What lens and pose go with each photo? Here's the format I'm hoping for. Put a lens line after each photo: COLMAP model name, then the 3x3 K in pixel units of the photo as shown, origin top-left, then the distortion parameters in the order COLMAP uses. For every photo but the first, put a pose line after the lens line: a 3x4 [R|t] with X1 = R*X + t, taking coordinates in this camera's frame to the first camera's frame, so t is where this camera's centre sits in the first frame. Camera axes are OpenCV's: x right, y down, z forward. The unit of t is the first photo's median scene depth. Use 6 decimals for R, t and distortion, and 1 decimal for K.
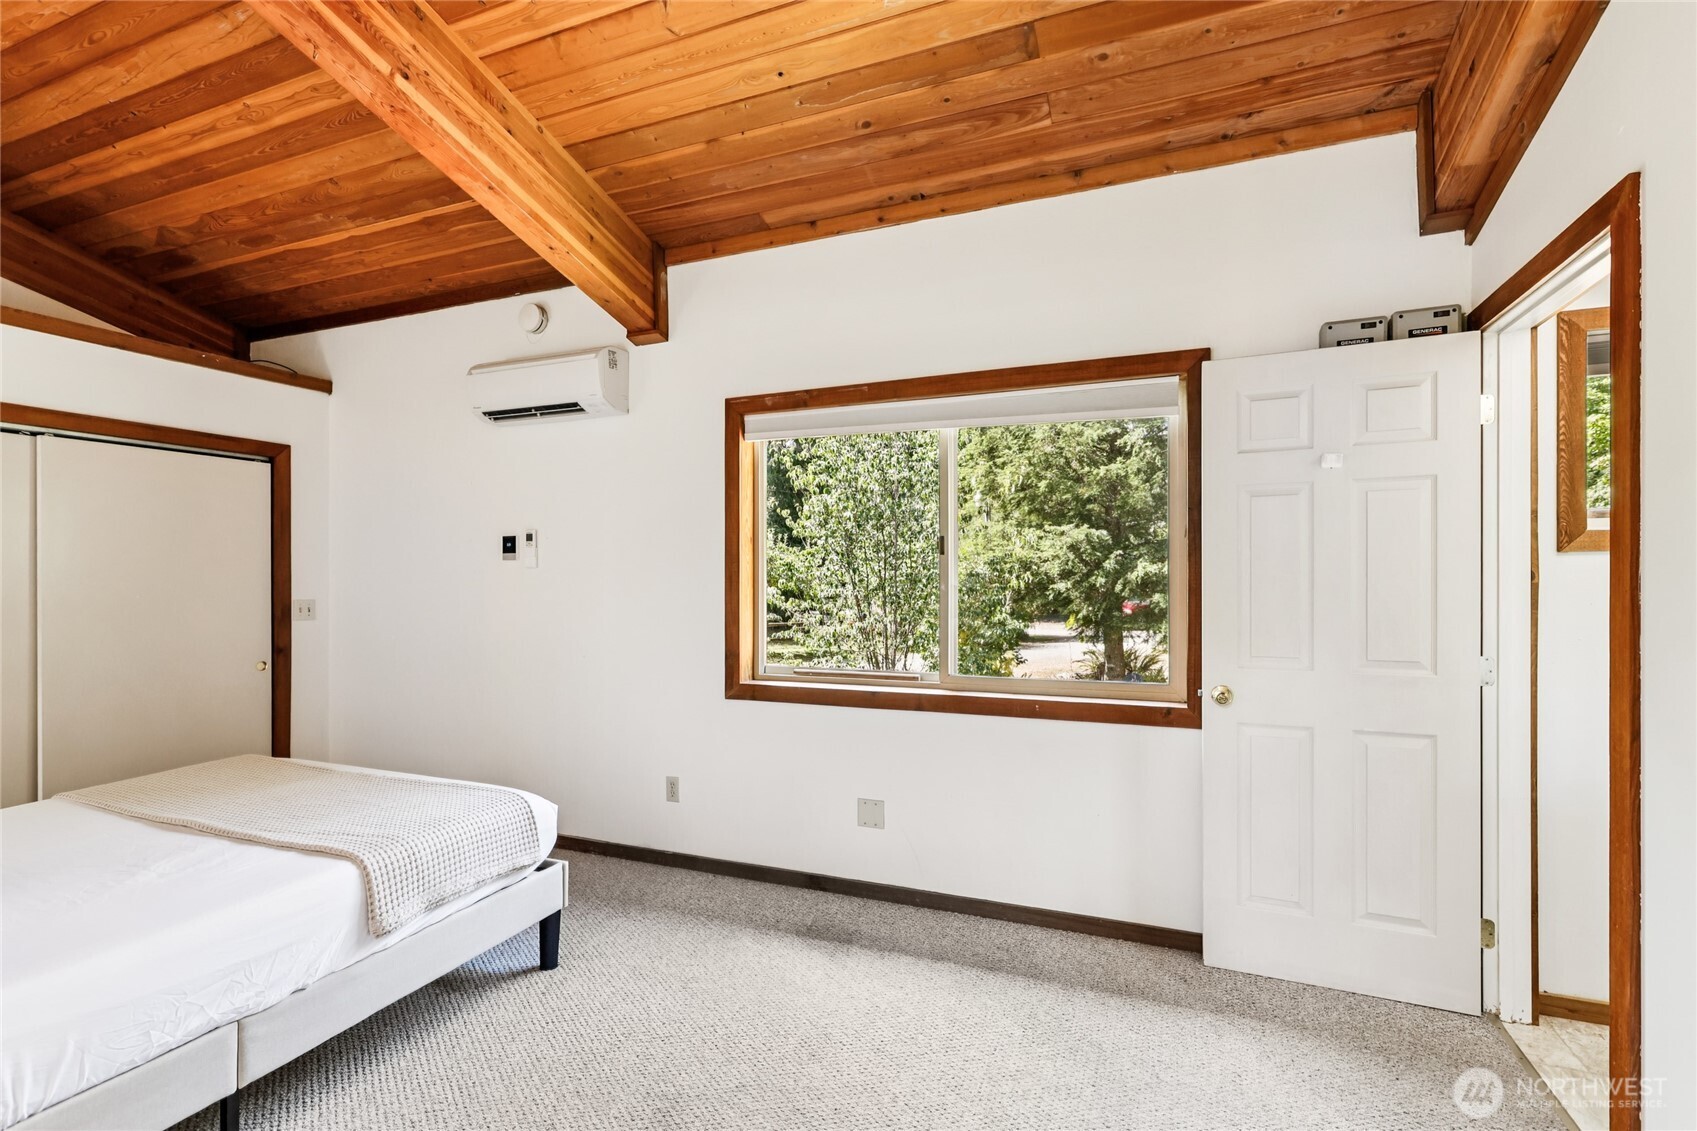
lens RADIAL K [[780.0, 0, 849.2], [0, 780.0, 569.3], [0, 0, 1]] dist [0.001405, 0.000694]
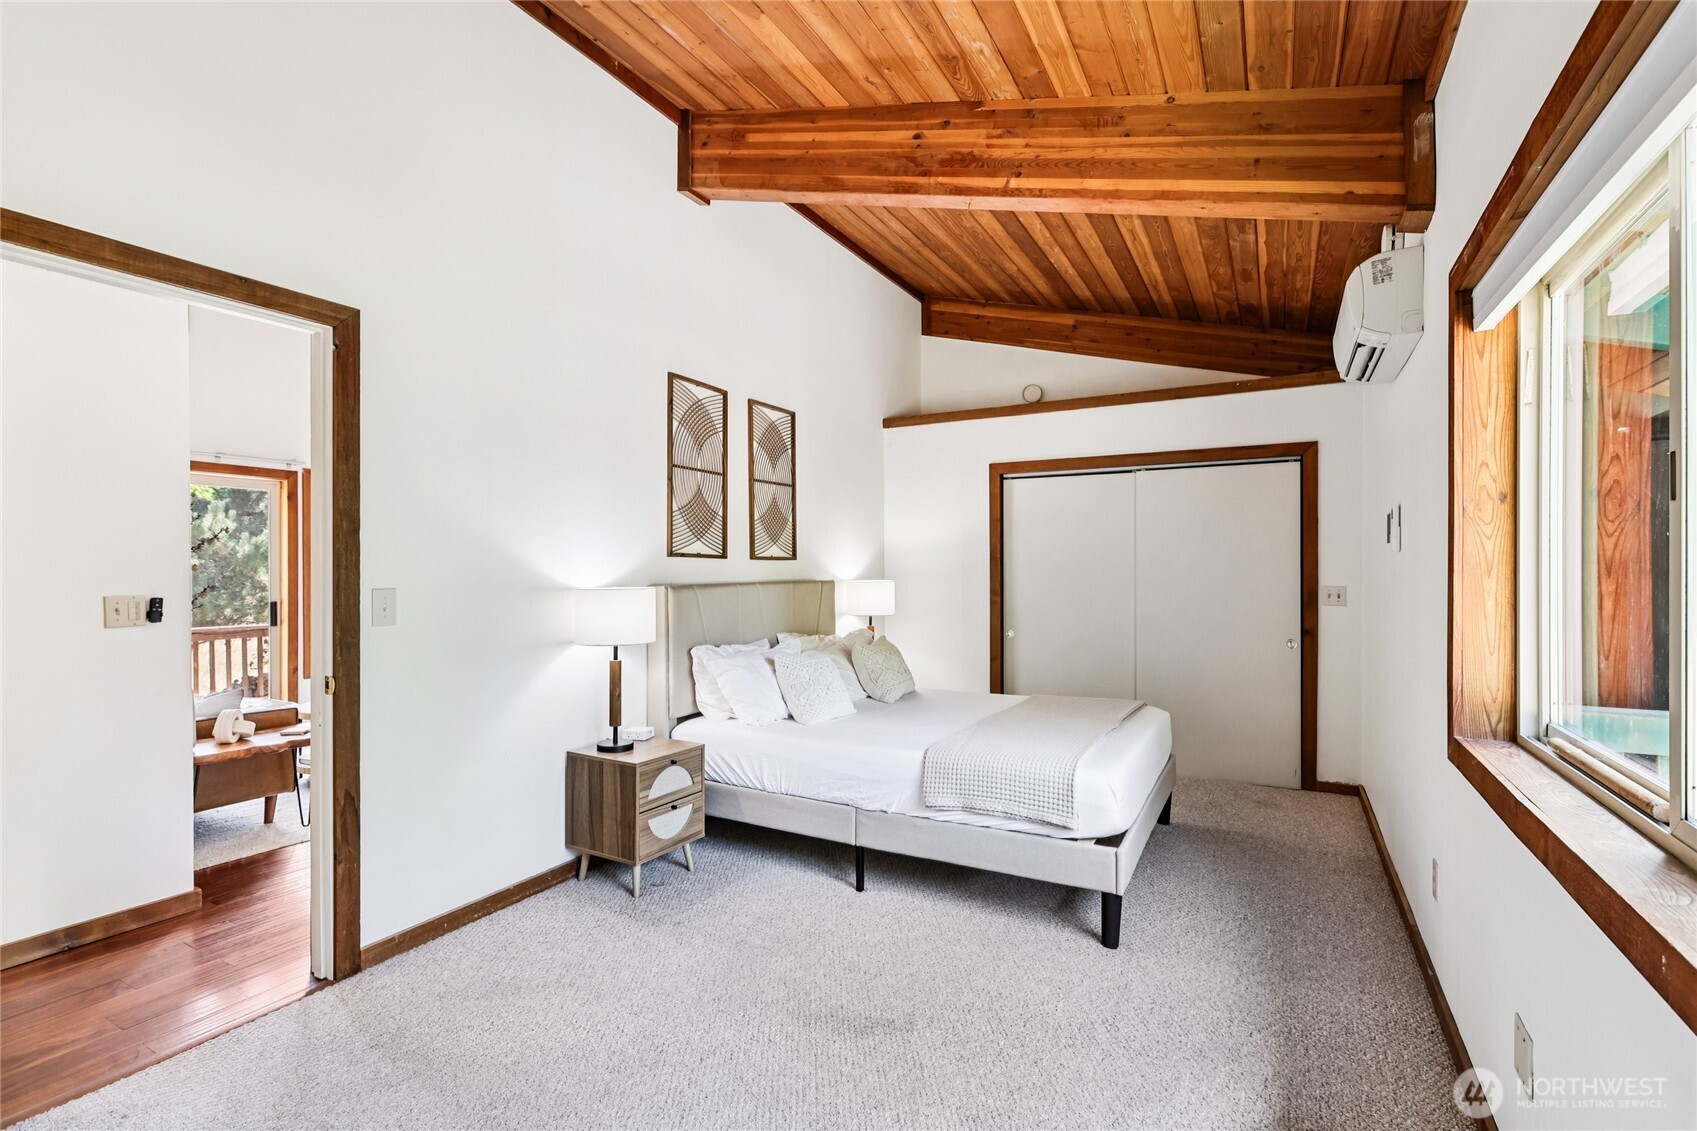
lens RADIAL K [[780.0, 0, 856.8], [0, 780.0, 572.4], [0, 0, 1]] dist [0.001405, 0.000694]
pose [[-0.106108, 0.004646, -0.994344, 0.524801], [0.014772, 0.999886, 0.003095, 0.010123], [0.994245, -0.014360, -0.106164, 0.612876]]
